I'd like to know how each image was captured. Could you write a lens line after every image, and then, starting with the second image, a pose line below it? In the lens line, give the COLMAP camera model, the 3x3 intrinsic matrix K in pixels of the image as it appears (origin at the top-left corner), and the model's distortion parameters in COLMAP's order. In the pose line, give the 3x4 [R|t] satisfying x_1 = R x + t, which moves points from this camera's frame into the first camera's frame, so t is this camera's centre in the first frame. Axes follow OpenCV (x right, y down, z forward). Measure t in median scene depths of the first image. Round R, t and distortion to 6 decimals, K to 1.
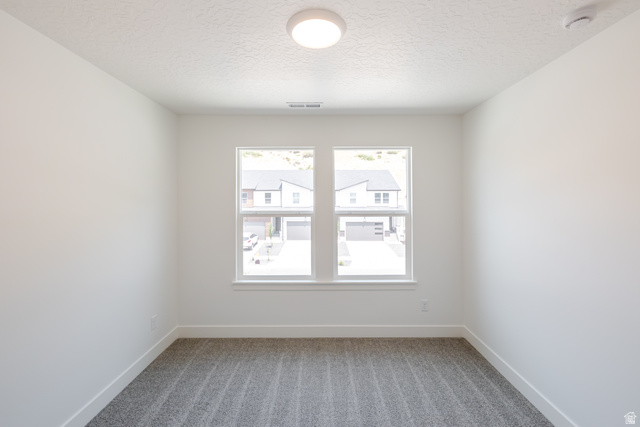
lens RADIAL K [[276.3, 0, 315.7], [0, 276.3, 211.5], [0, 0, 1]] dist [-0.000396, -0.000182]
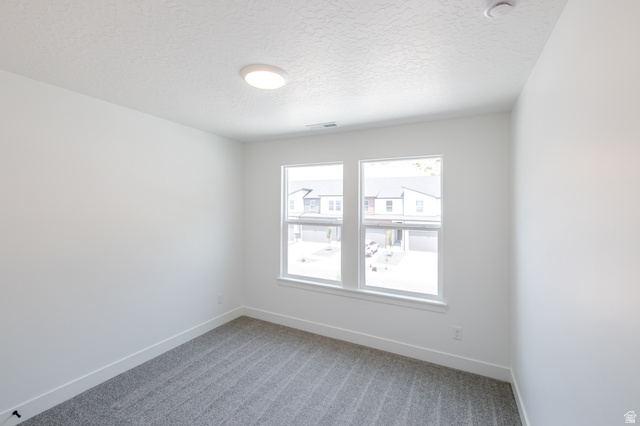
lens RADIAL K [[280.8, 0, 320.5], [0, 280.8, 220.4], [0, 0, 1]] dist [0.000057, 0.000354]
pose [[0.885063, 0.036316, -0.464052, 0.412901], [-0.033530, 0.999336, 0.014256, -0.018474], [0.464262, 0.002942, 0.885693, -0.000953]]
